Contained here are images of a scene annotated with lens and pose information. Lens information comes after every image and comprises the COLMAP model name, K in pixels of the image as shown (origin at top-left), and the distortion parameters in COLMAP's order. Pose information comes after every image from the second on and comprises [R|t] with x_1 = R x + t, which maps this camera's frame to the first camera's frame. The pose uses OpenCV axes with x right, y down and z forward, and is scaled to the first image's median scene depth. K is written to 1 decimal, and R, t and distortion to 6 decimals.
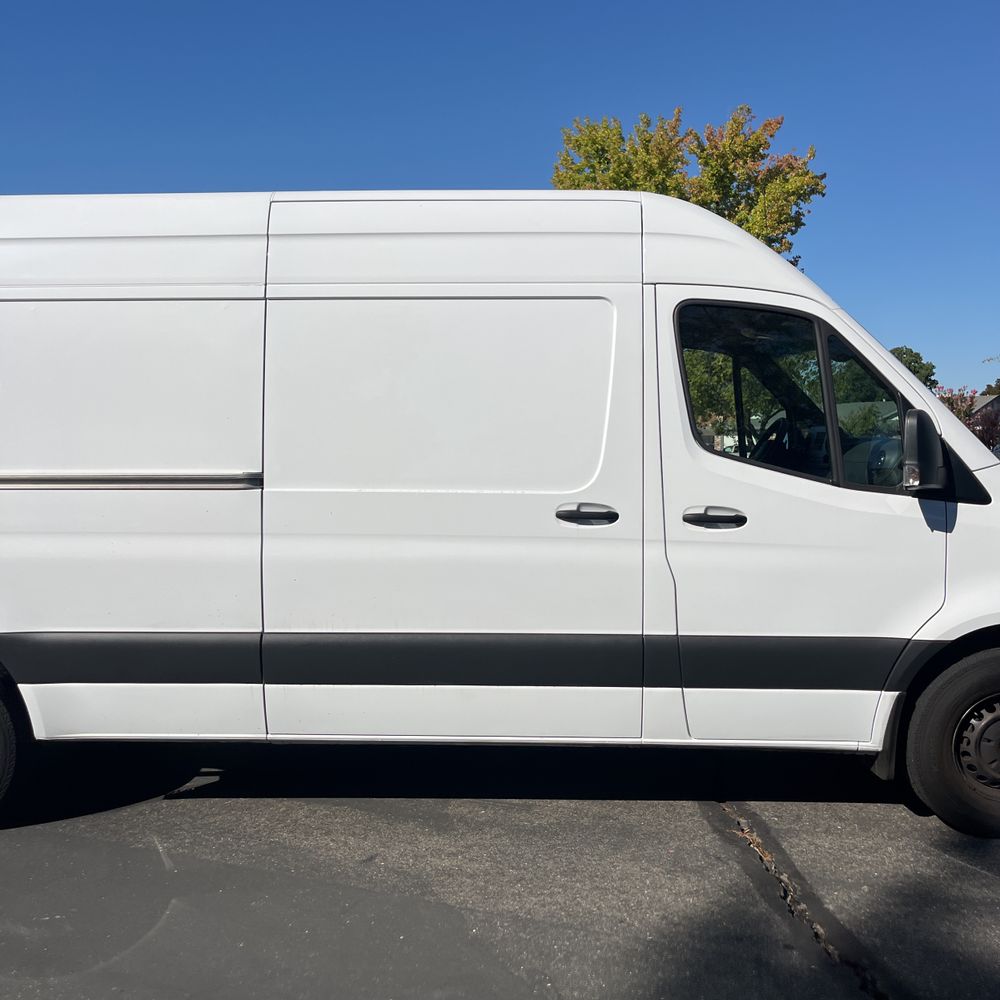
lens RADIAL K [[1000.9, 0, 487.4], [0, 1000.9, 476.1], [0, 0, 1]] dist [0.032964, -0.006401]
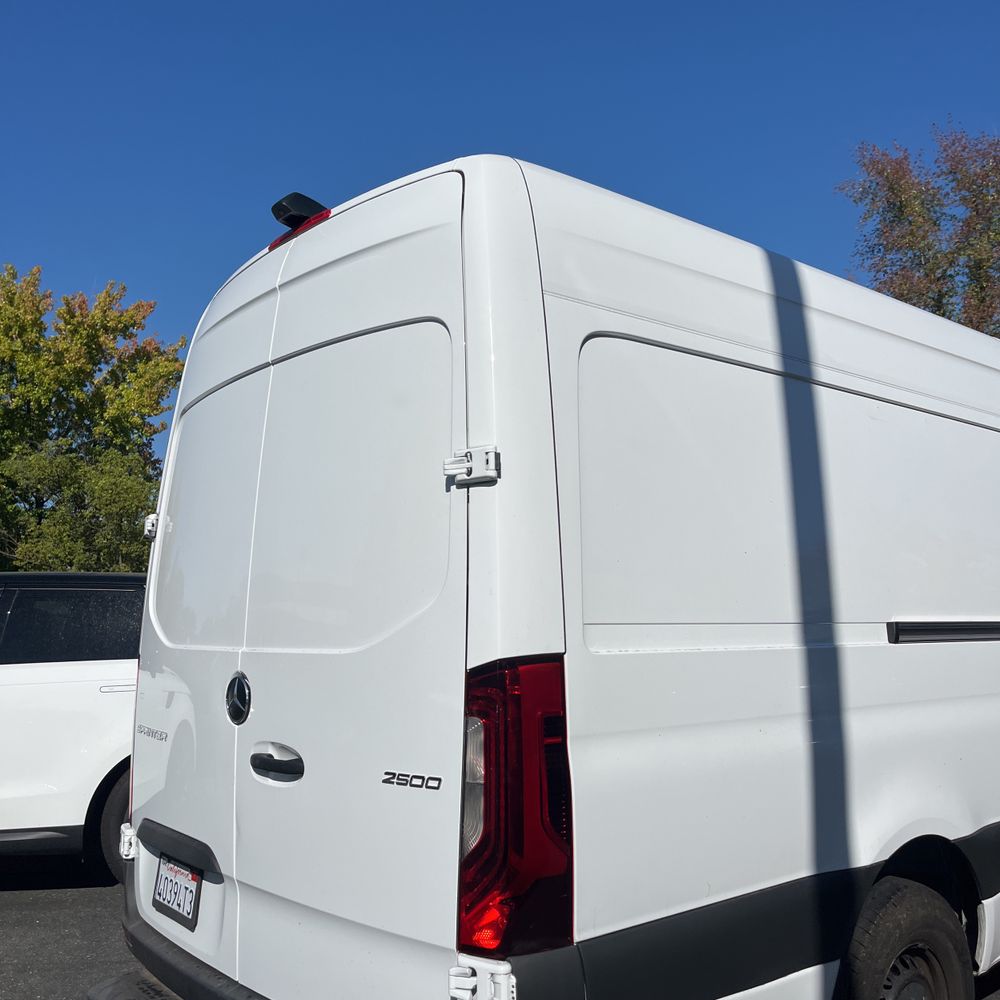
lens RADIAL K [[992.7, 0, 500.0], [0, 992.7, 500.0], [0, 0, 1]] dist [0.048825, -0.007946]
pose [[0.719314, 0.078565, 0.690228, -1.279604], [0.033817, 0.988446, -0.147752, 0.008860], [-0.693861, 0.129621, 0.708347, 0.670711]]
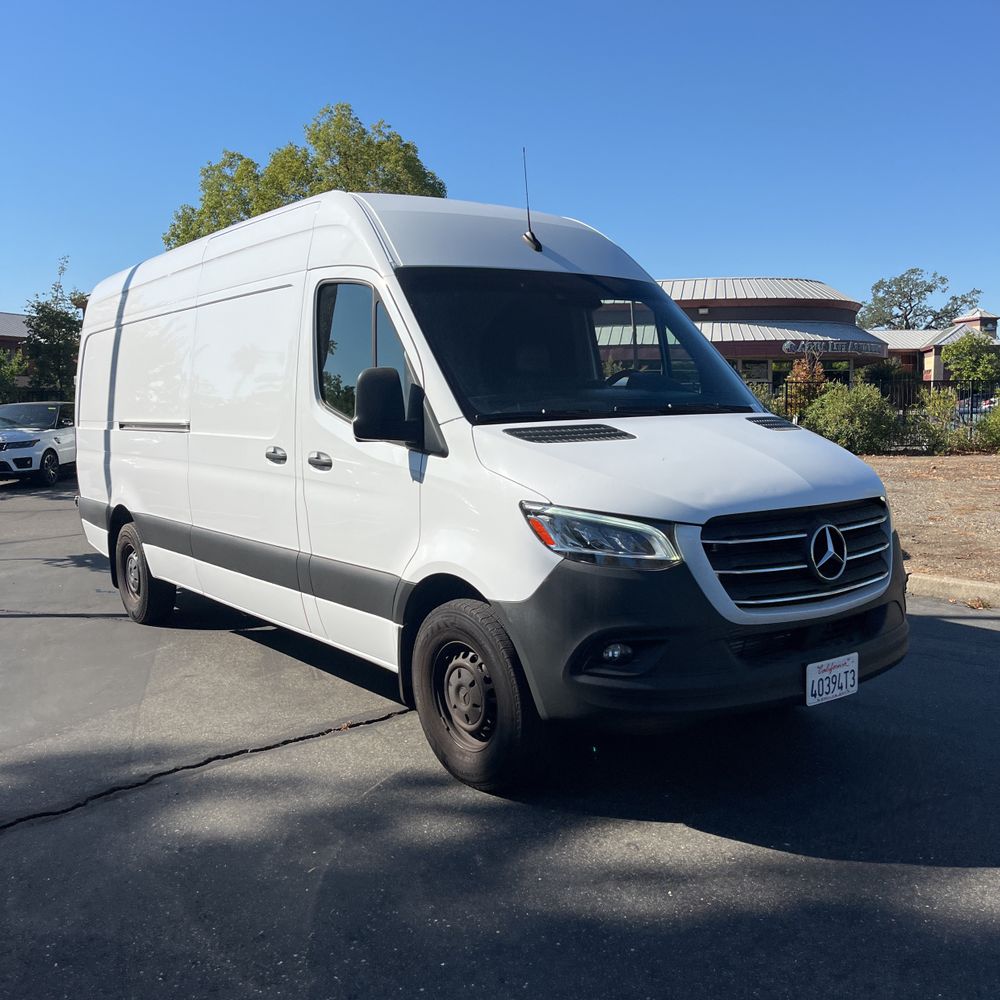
lens RADIAL K [[992.7, 0, 500.0], [0, 992.7, 500.0], [0, 0, 1]] dist [0.048825, -0.007946]
pose [[0.635780, 0.065026, -0.769127, 1.248197], [-0.010138, 0.997063, 0.075917, -0.005454], [0.771804, -0.040469, 0.634571, 0.384121]]
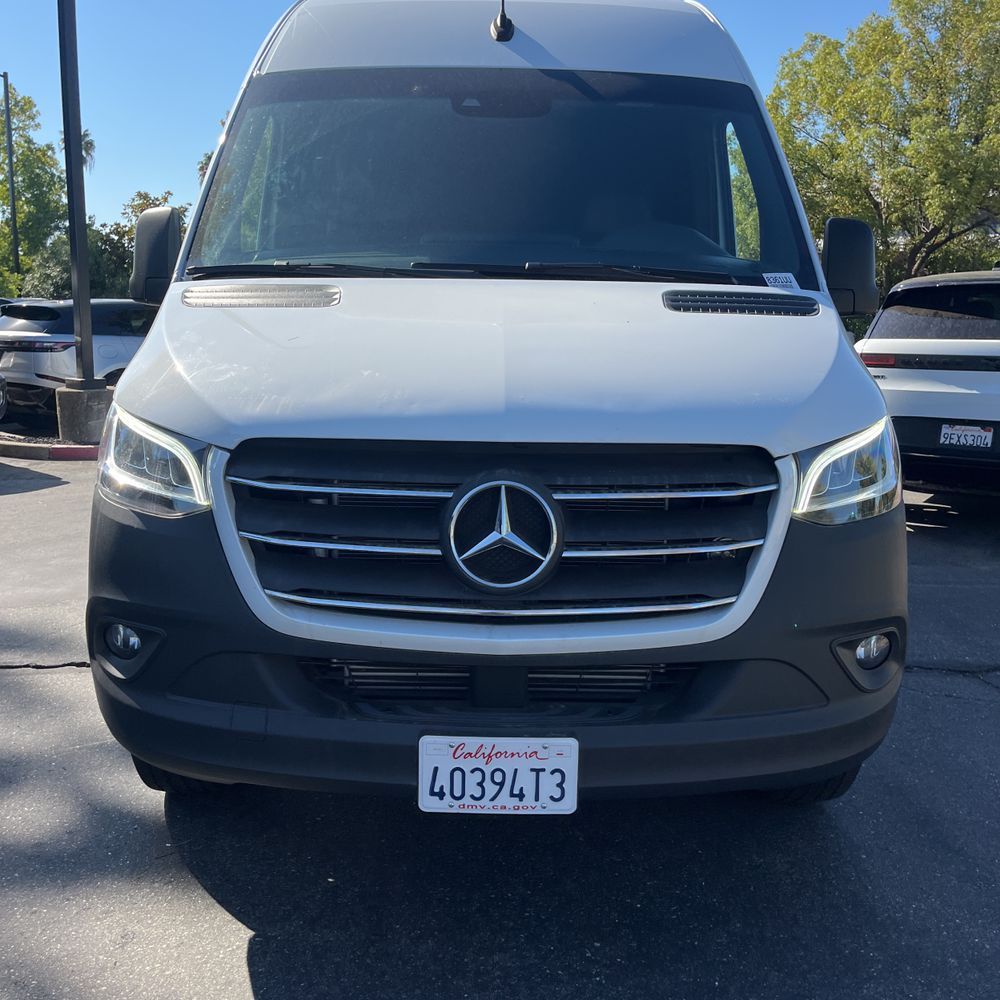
lens RADIAL K [[994.5, 0, 494.7], [0, 994.5, 486.9], [0, 0, 1]] dist [0.065609, -0.115791]
pose [[0.056519, 0.167966, -0.984171, 1.197921], [-0.048756, 0.985035, 0.165314, 0.008562], [0.997210, 0.038641, 0.063862, 1.149425]]
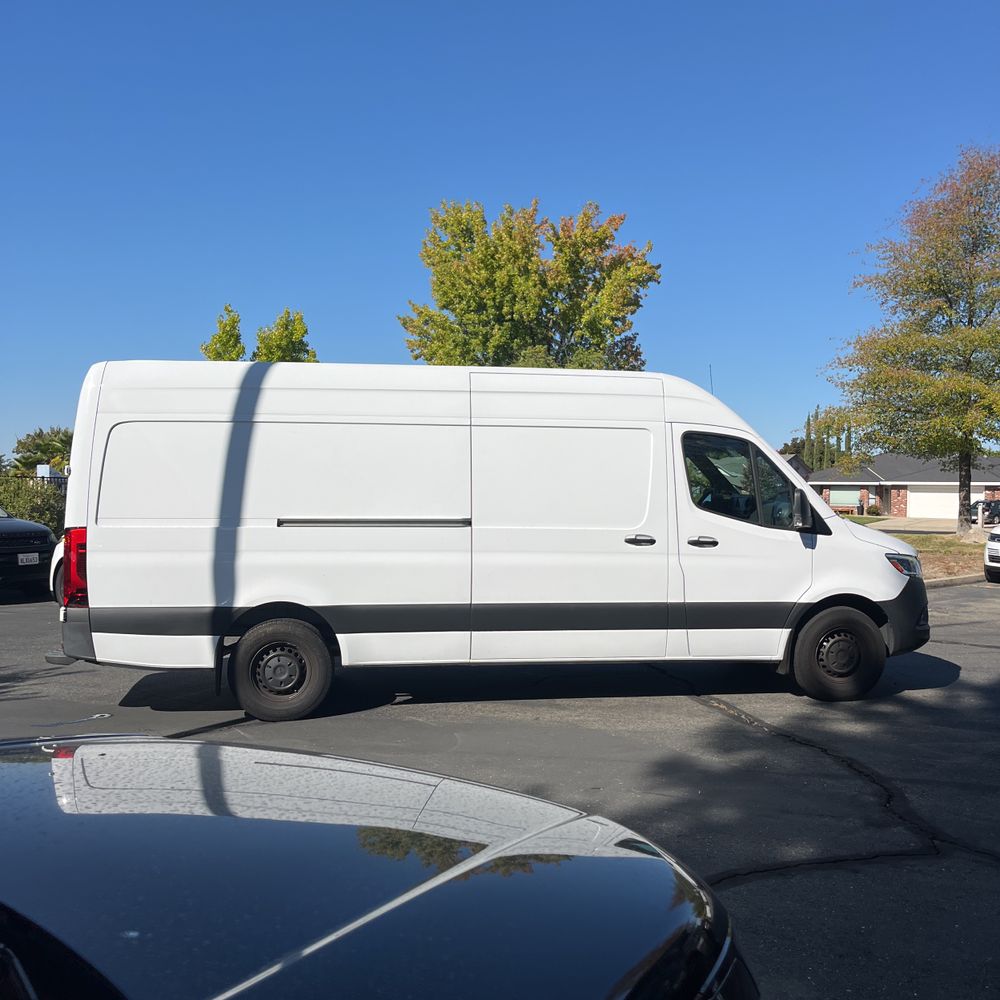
lens RADIAL K [[994.5, 0, 494.7], [0, 994.5, 486.9], [0, 0, 1]] dist [0.065609, -0.115791]
pose [[0.984141, 0.009965, 0.177109, -0.504369], [-0.003075, 0.999229, -0.039133, 0.010647], [-0.177363, 0.037968, 0.983413, -0.826680]]
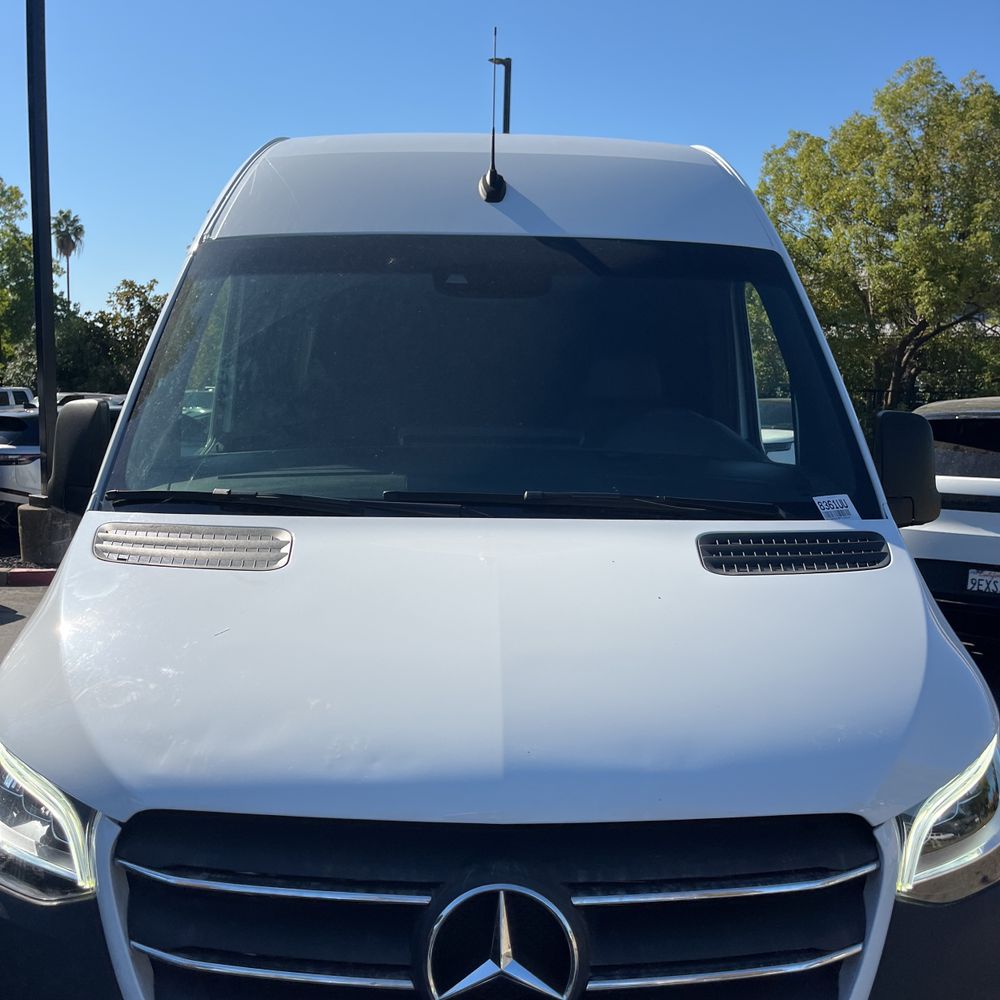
lens RADIAL K [[1006.2, 0, 501.6], [0, 1006.2, 495.7], [0, 0, 1]] dist [0.010086, -0.016650]
pose [[0.075634, 0.098603, -0.992248, 1.058913], [-0.045862, 0.994390, 0.095320, -0.076080], [0.996080, 0.038297, 0.079732, 1.151378]]
